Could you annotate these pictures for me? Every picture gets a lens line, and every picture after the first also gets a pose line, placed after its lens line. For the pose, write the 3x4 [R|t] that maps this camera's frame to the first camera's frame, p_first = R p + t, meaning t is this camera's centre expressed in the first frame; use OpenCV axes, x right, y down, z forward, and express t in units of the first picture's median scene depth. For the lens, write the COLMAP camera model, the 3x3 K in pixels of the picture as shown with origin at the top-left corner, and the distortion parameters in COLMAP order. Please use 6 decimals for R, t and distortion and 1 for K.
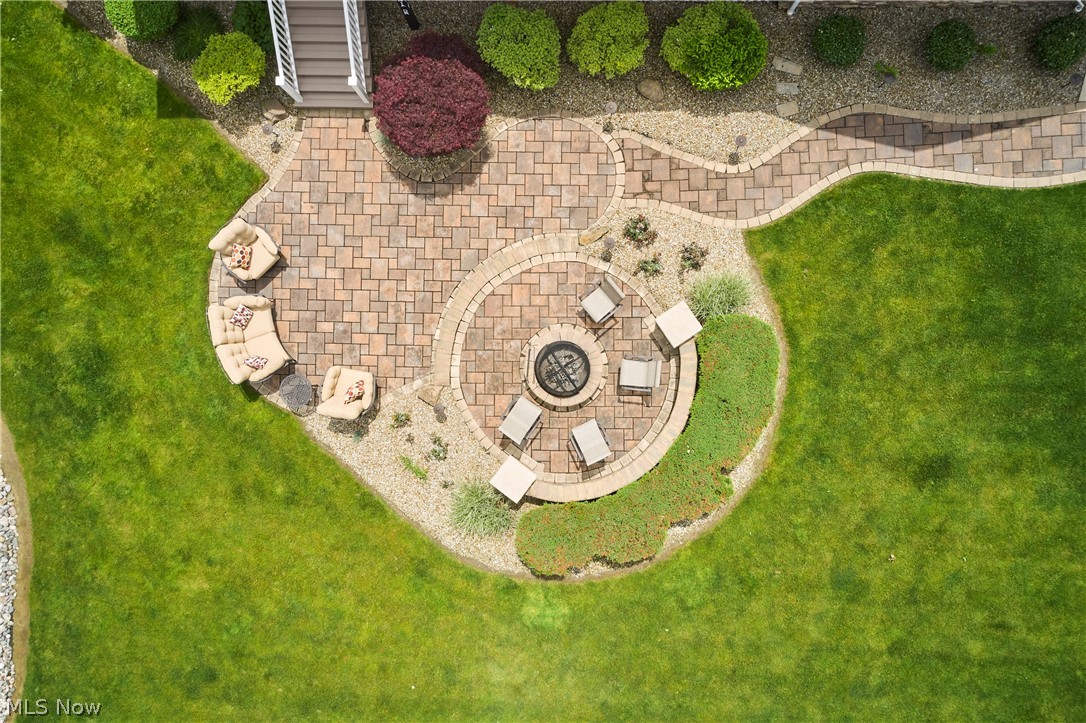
lens RADIAL K [[890.0, 0, 543.0], [0, 890.0, 361.5], [0, 0, 1]] dist [-0.002191, 0.002774]
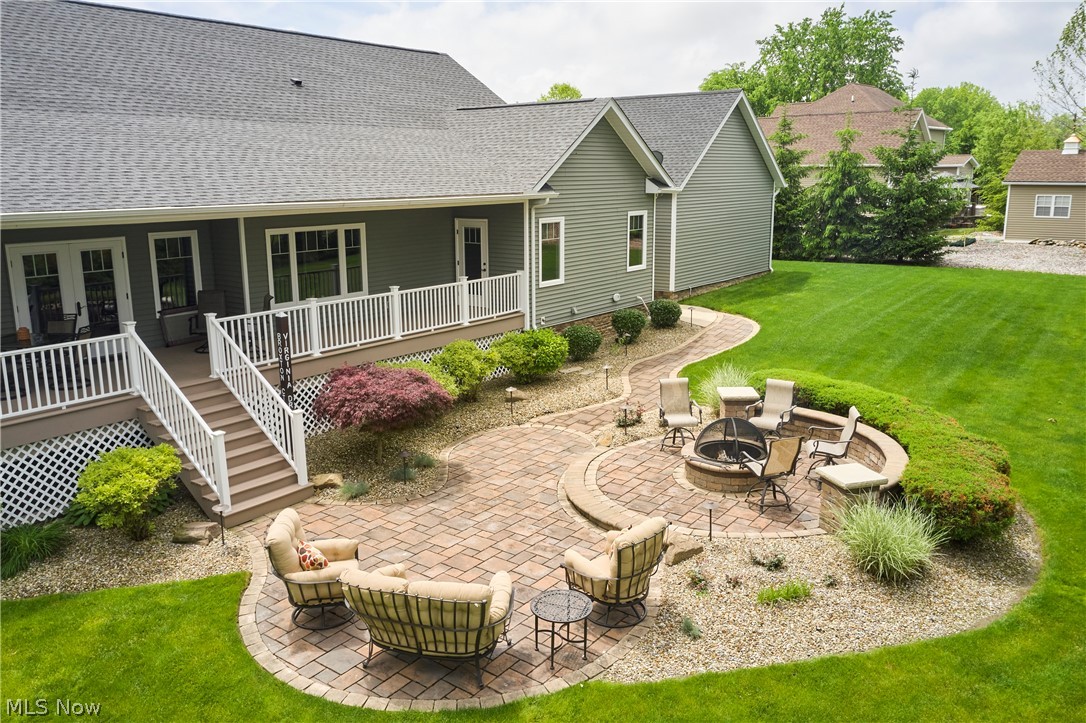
lens RADIAL K [[866.2, 0, 577.7], [0, 866.2, 361.3], [0, 0, 1]] dist [-0.000125, -0.000453]
pose [[0.553706, -0.179655, 0.813101, -0.646870], [0.832480, 0.096391, -0.545605, 0.299506], [0.019646, 0.978996, 0.202932, 0.739567]]
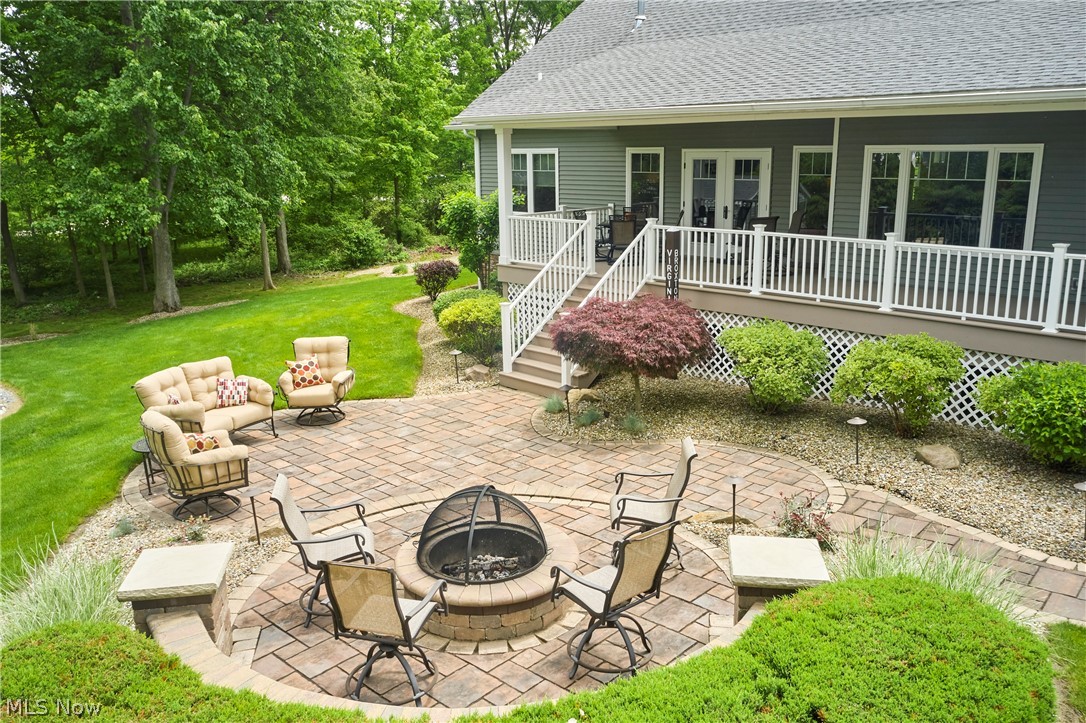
lens RADIAL K [[890.0, 0, 543.0], [0, 890.0, 361.5], [0, 0, 1]] dist [-0.002191, 0.002774]
pose [[0.723161, 0.154995, -0.673063, 0.309511], [-0.690674, 0.166026, -0.703850, 0.267825], [0.002653, 0.973864, 0.227114, 0.789776]]
